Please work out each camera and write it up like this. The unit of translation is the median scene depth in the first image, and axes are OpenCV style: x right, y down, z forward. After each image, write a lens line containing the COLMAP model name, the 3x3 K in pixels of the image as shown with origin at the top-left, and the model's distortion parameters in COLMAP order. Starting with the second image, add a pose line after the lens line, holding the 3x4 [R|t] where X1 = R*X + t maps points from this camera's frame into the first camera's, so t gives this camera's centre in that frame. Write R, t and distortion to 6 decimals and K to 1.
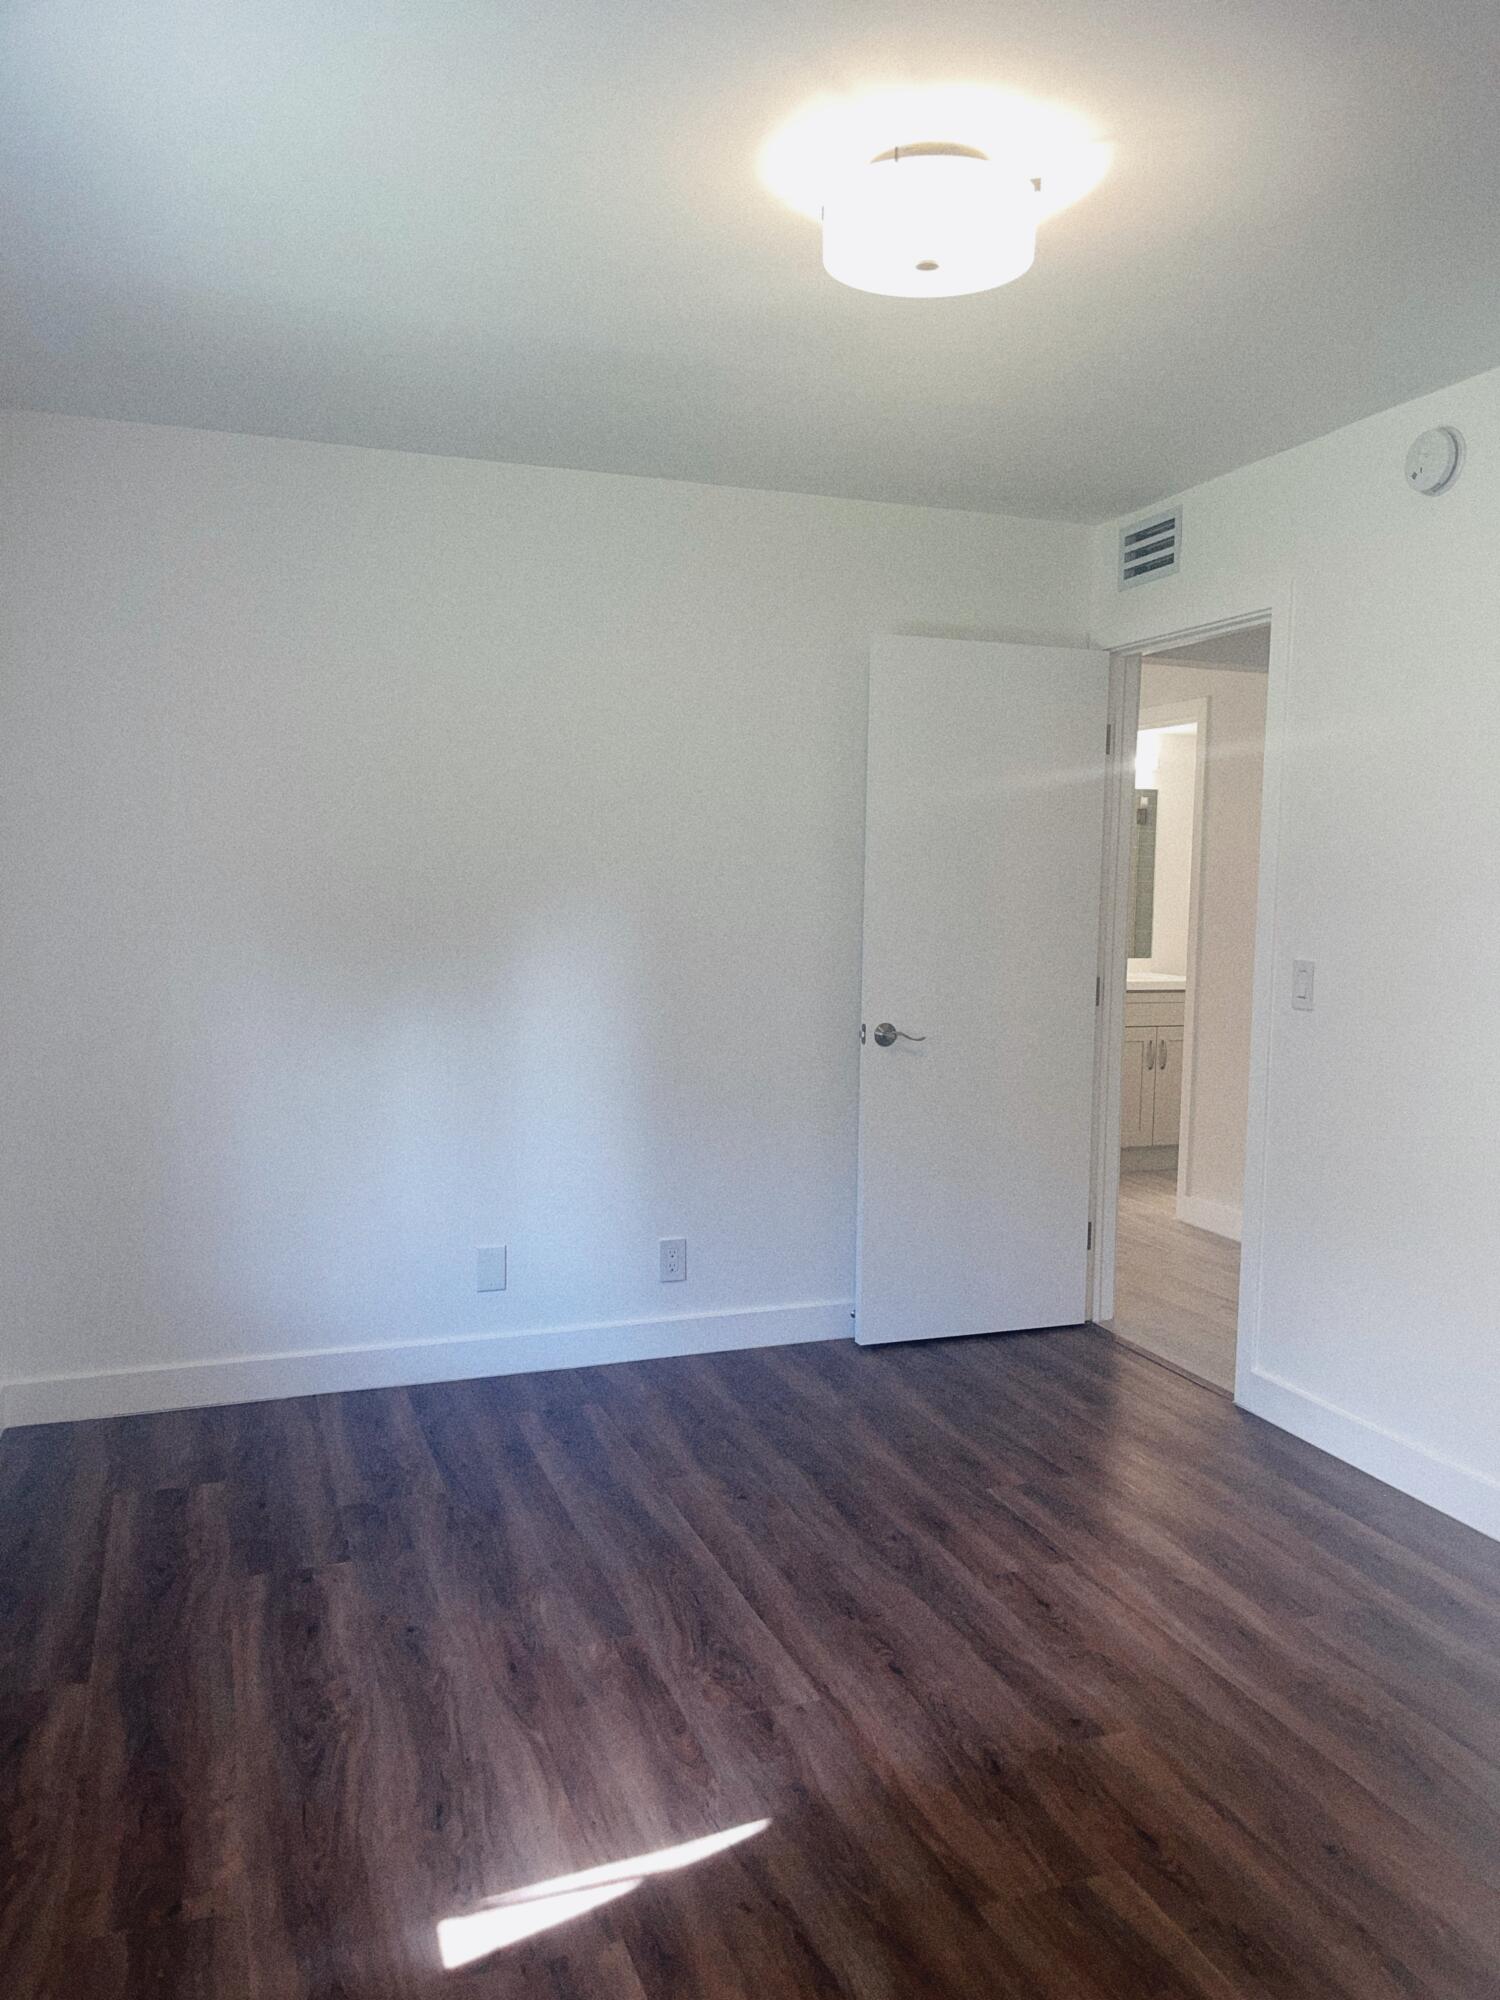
lens RADIAL K [[1508.7, 0, 749.9], [0, 1508.7, 1000.2], [0, 0, 1]] dist [0.032771, -0.003331]
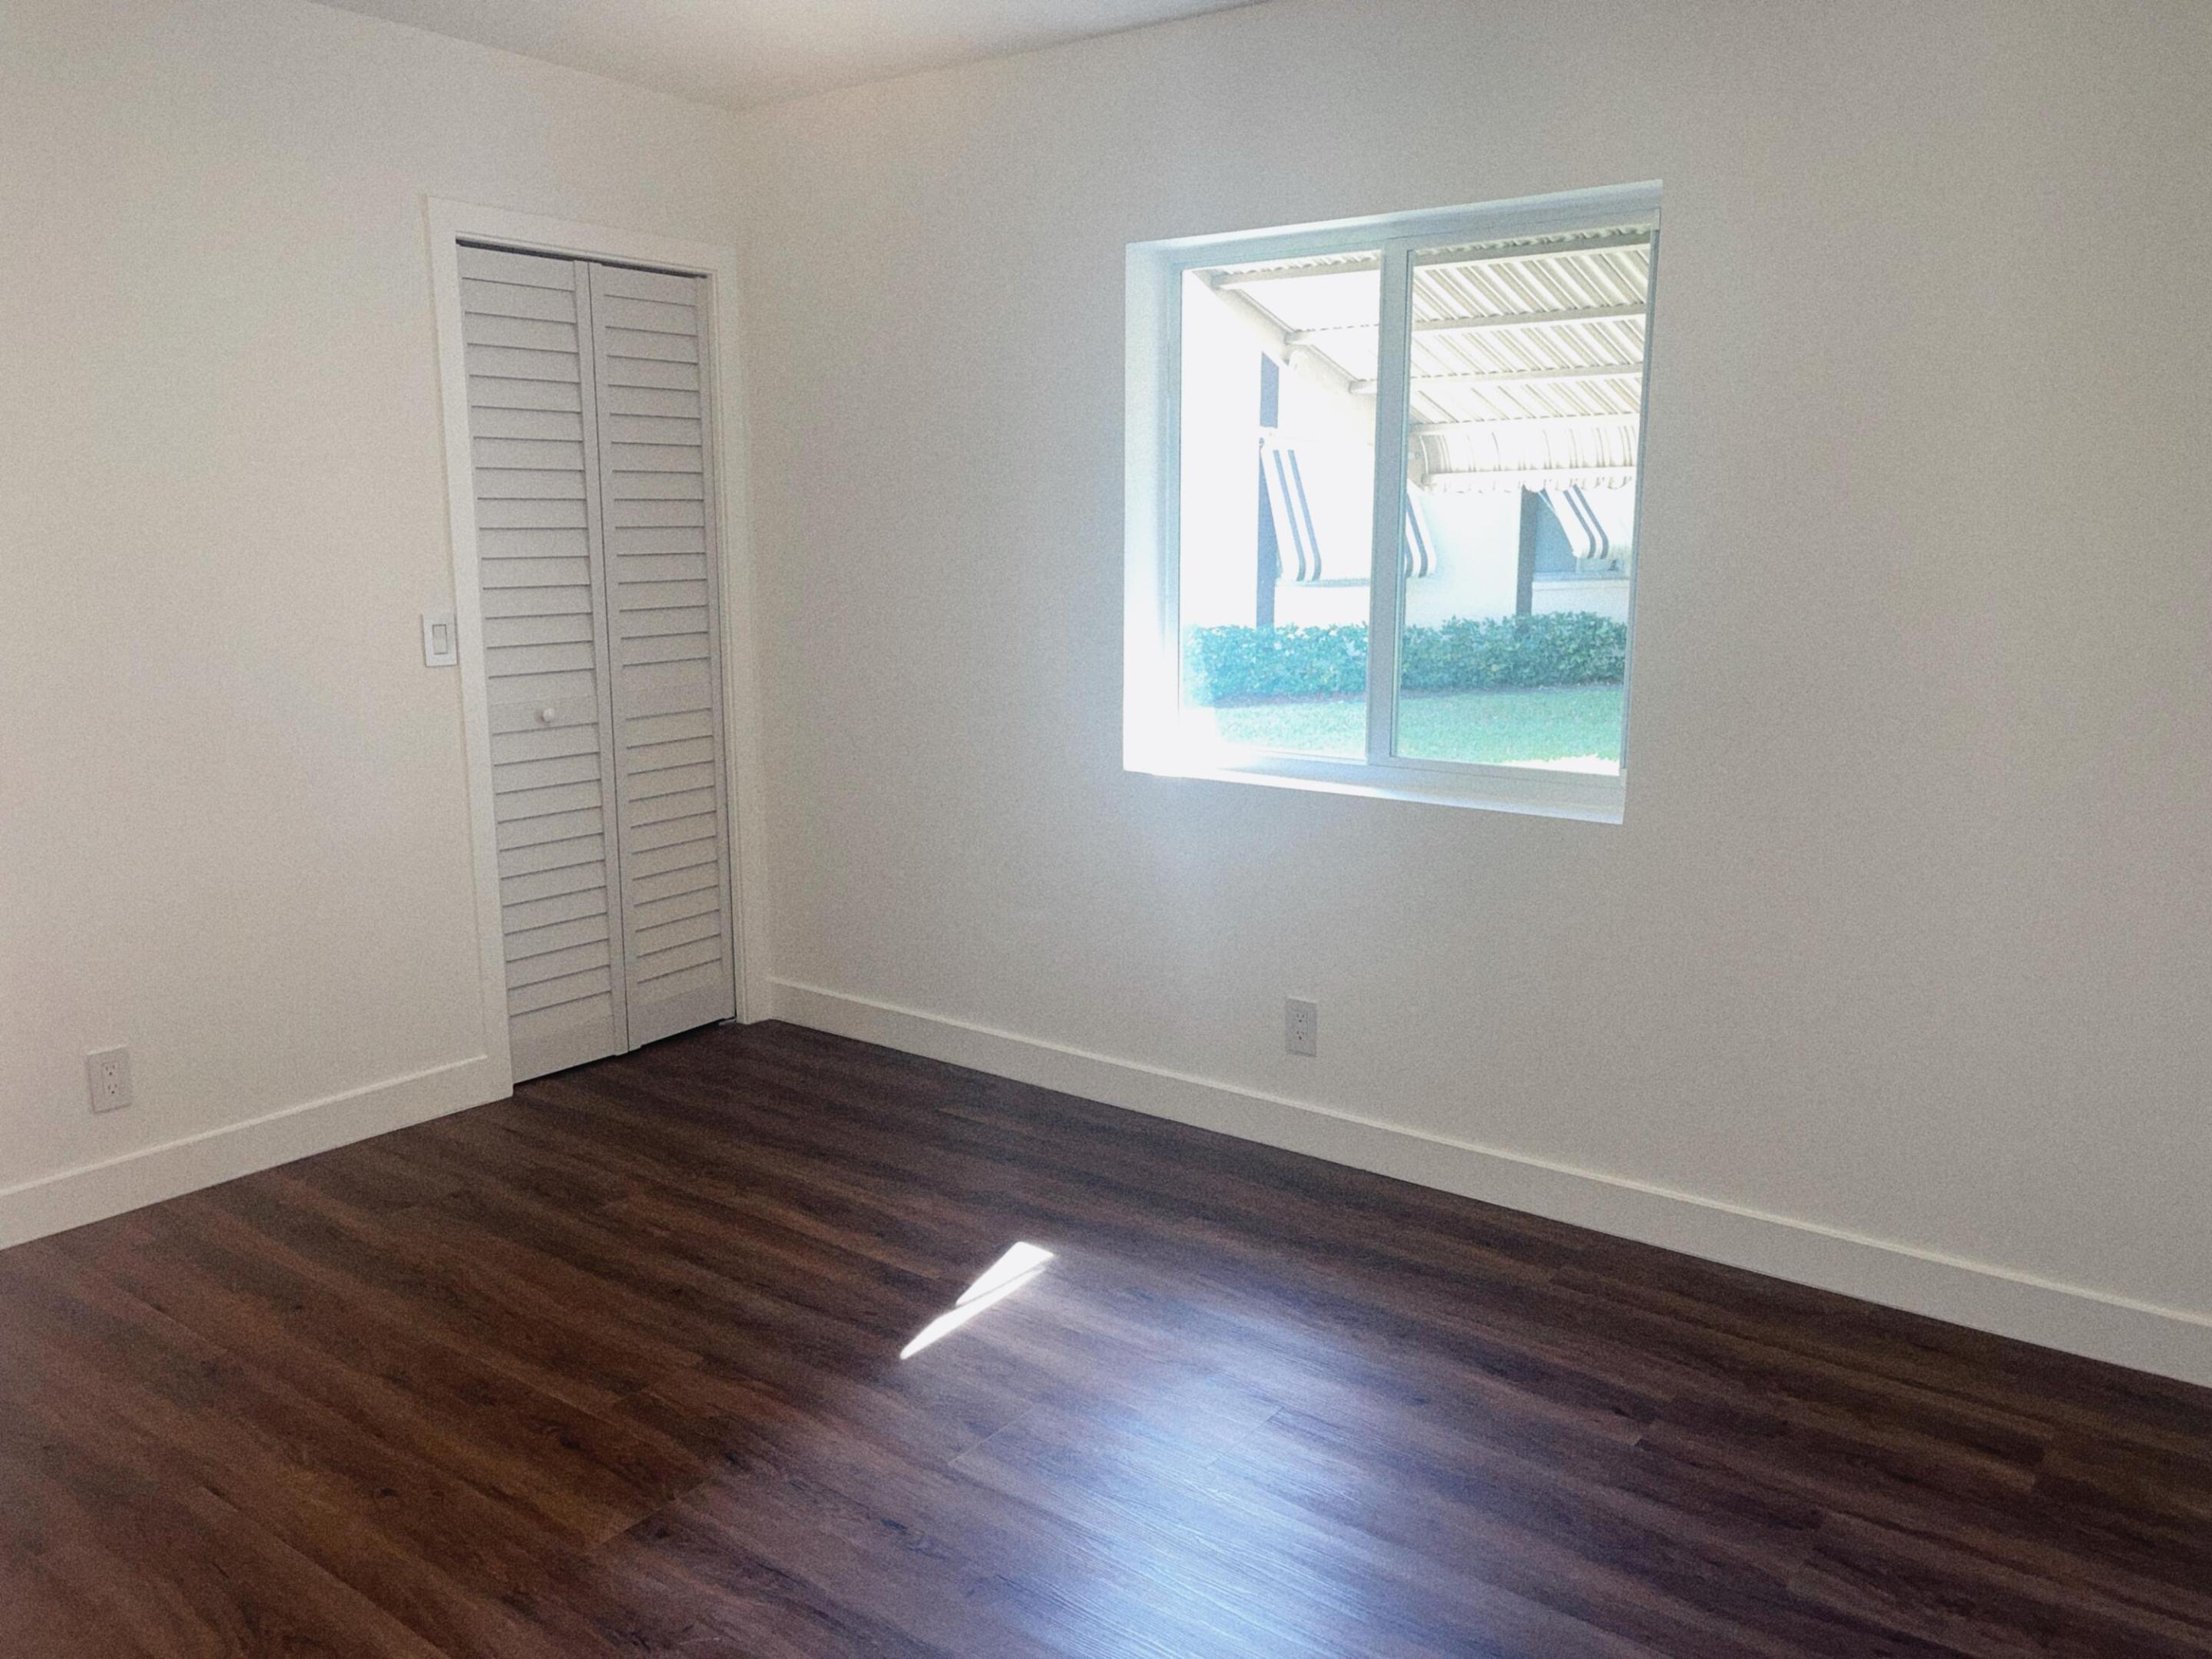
lens RADIAL K [[1668.6, 0, 1105.0], [0, 1668.6, 828.7], [0, 0, 1]] dist [0.032771, -0.003331]
pose [[-0.827773, 0.092102, -0.553453, 0.542846], [-0.055542, 0.968137, 0.244183, -0.169928], [0.558308, 0.232868, -0.796282, 1.972228]]
